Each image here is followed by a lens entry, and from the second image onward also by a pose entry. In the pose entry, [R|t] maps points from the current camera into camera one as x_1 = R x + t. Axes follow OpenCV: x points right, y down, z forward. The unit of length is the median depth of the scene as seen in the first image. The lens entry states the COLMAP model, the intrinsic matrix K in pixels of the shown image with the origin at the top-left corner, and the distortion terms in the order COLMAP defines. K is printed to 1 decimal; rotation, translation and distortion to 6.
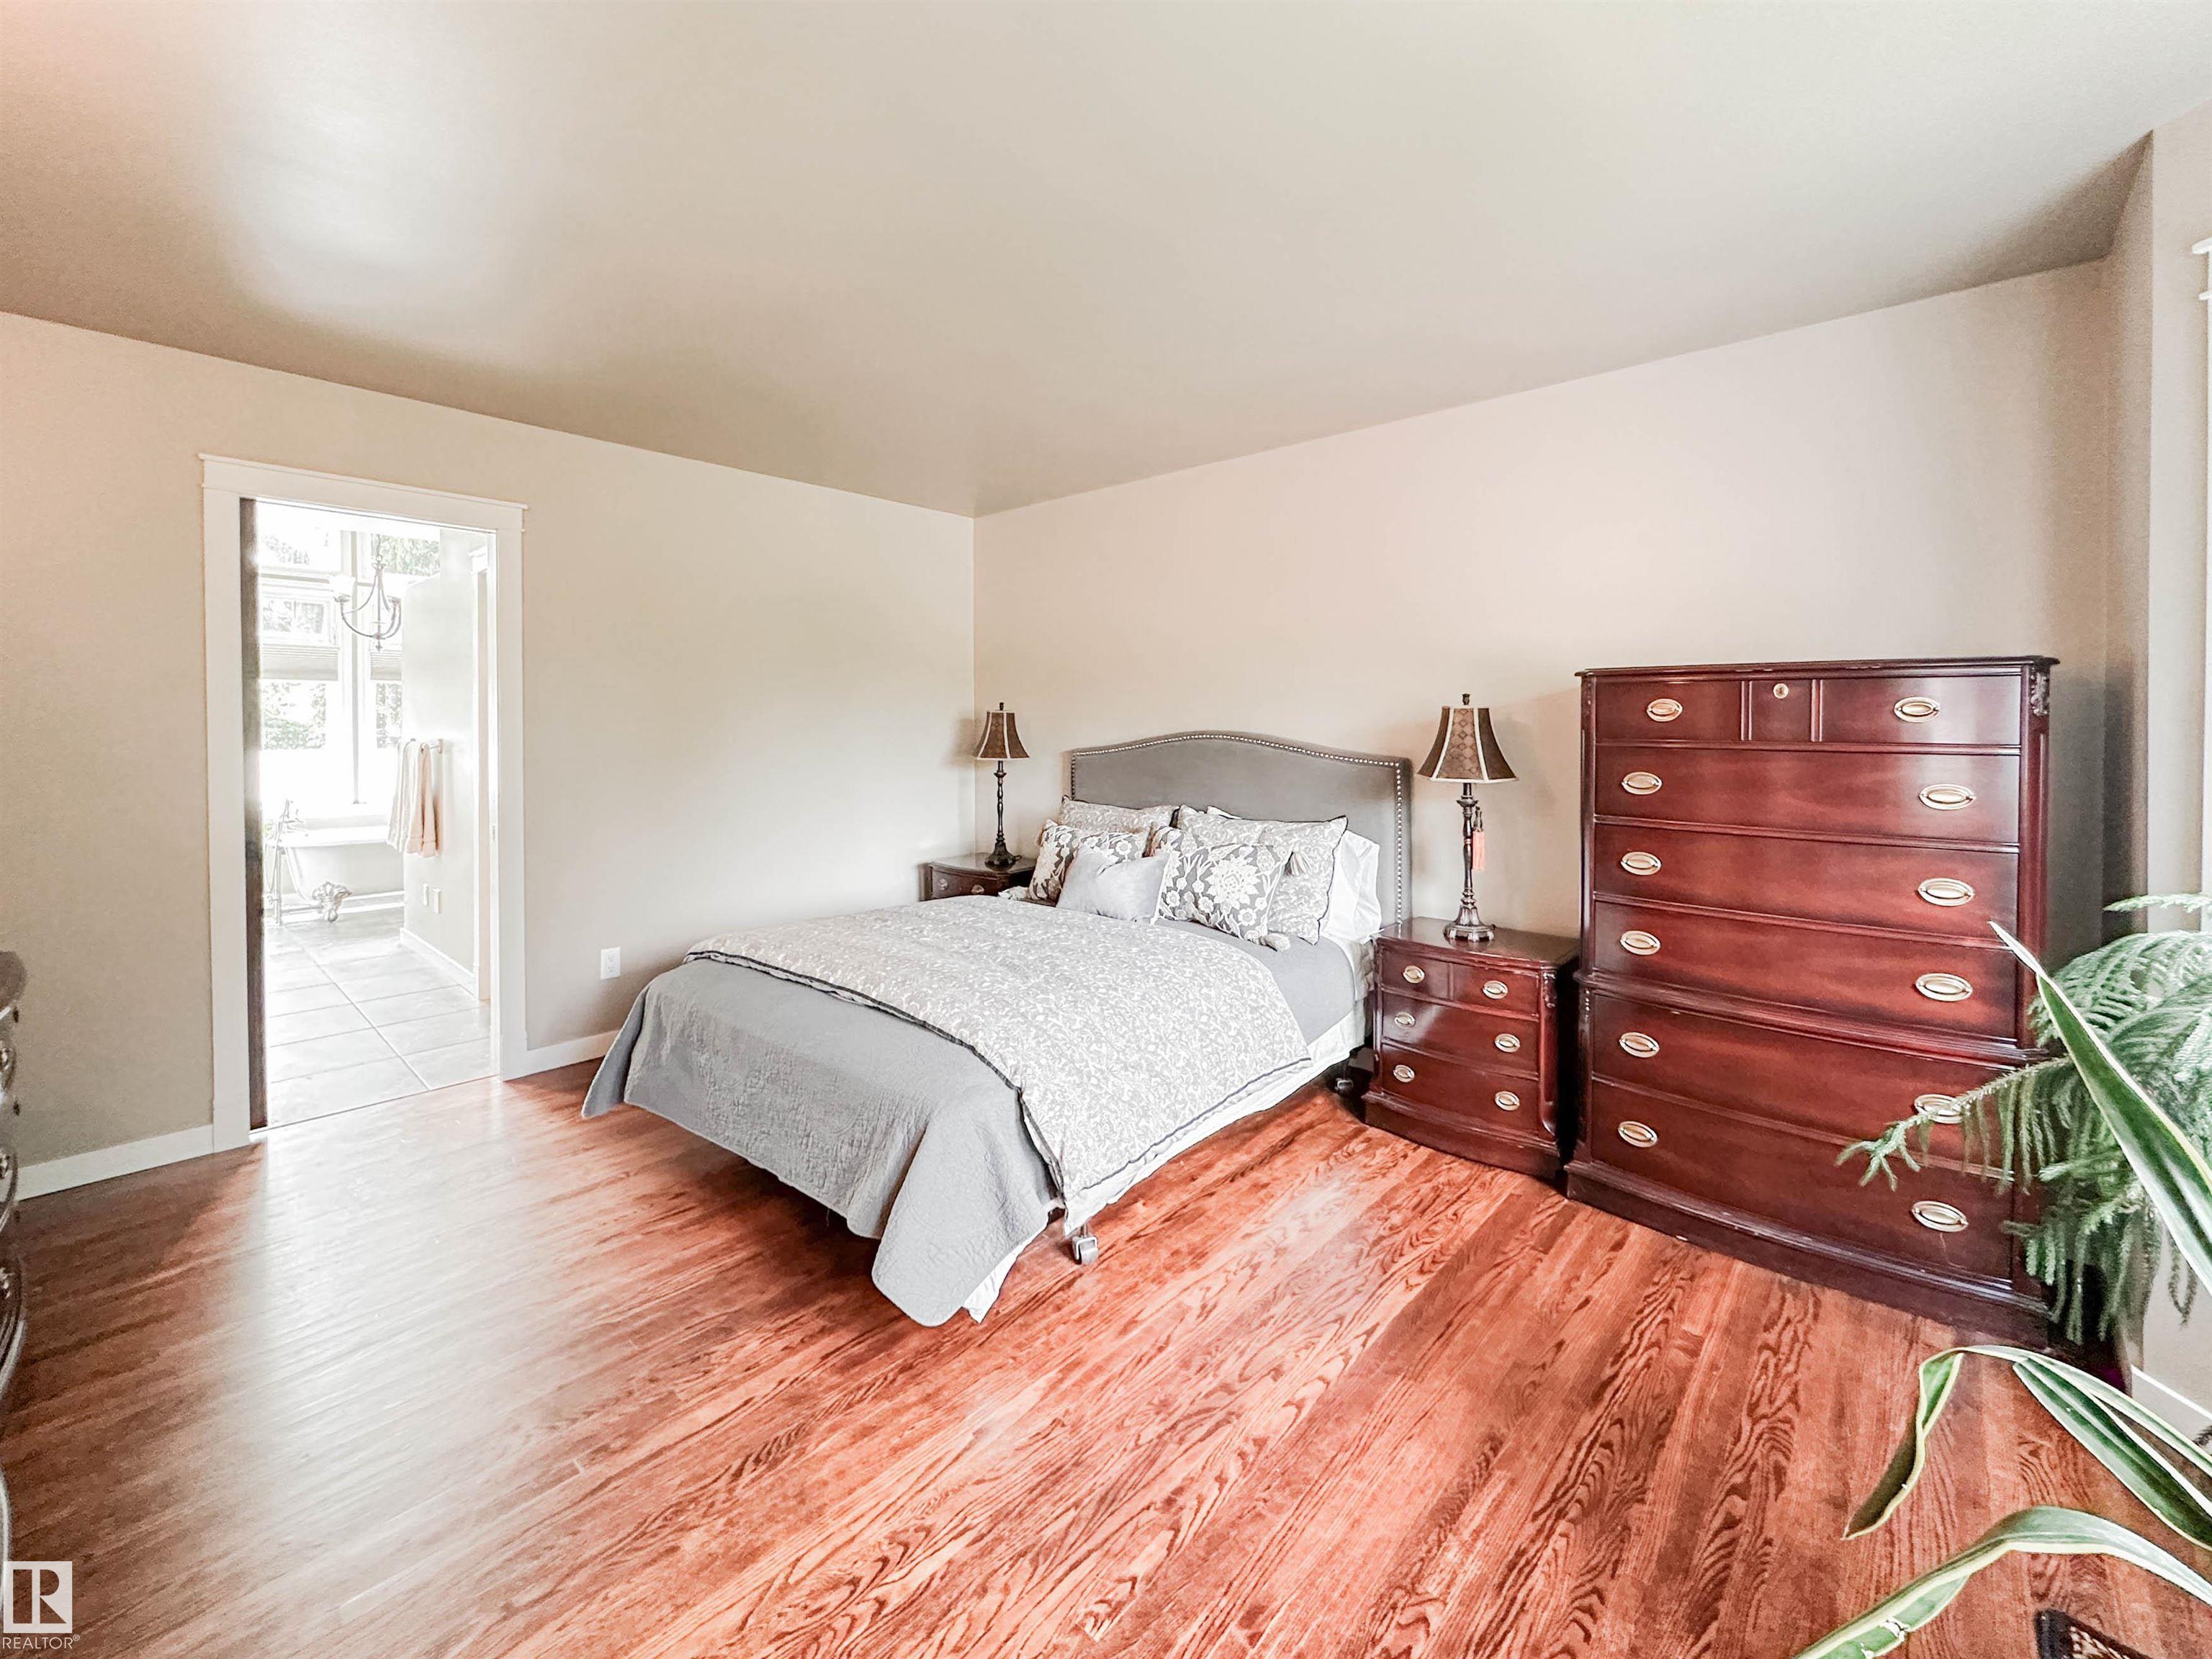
lens RADIAL K [[911.9, 0, 1129.9], [0, 911.9, 781.4], [0, 0, 1]] dist [-0.001917, -0.000009]
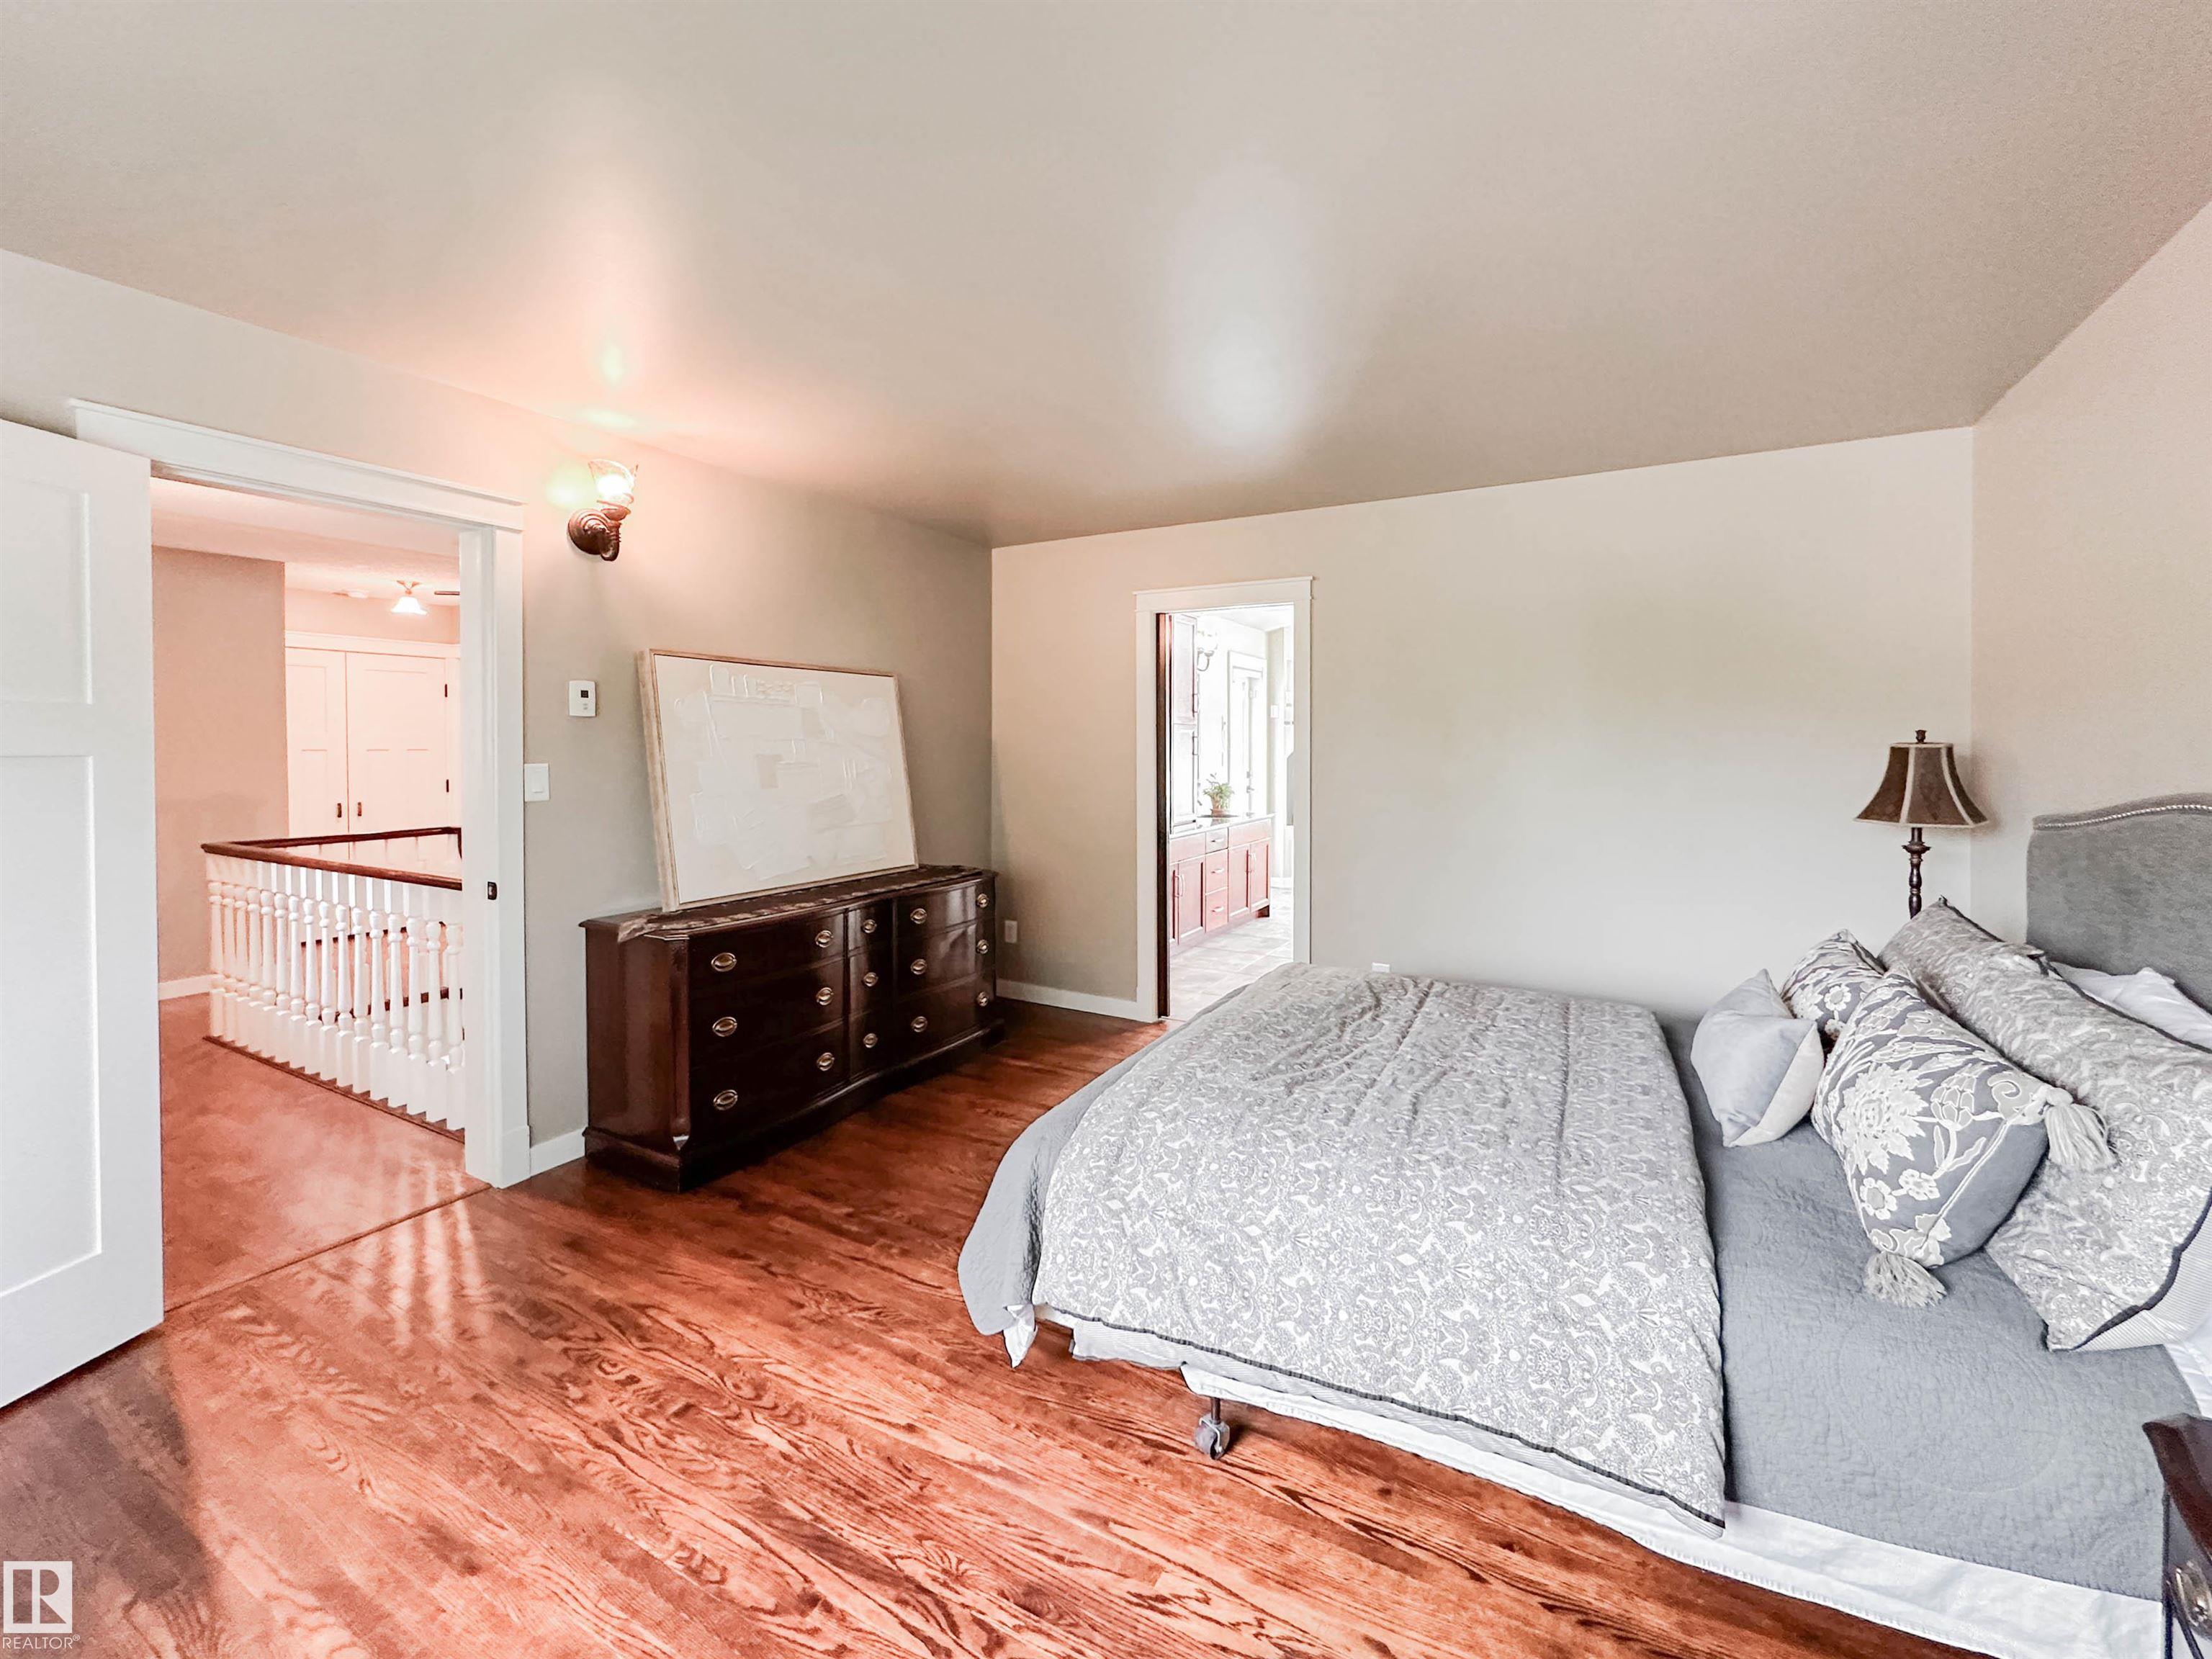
lens RADIAL K [[911.9, 0, 1129.9], [0, 911.9, 781.4], [0, 0, 1]] dist [-0.001917, -0.000009]
pose [[0.231465, 0.044135, -0.971841, 0.593347], [-0.065564, 0.997407, 0.029680, -0.065266], [0.970631, 0.056848, 0.233759, 0.620480]]
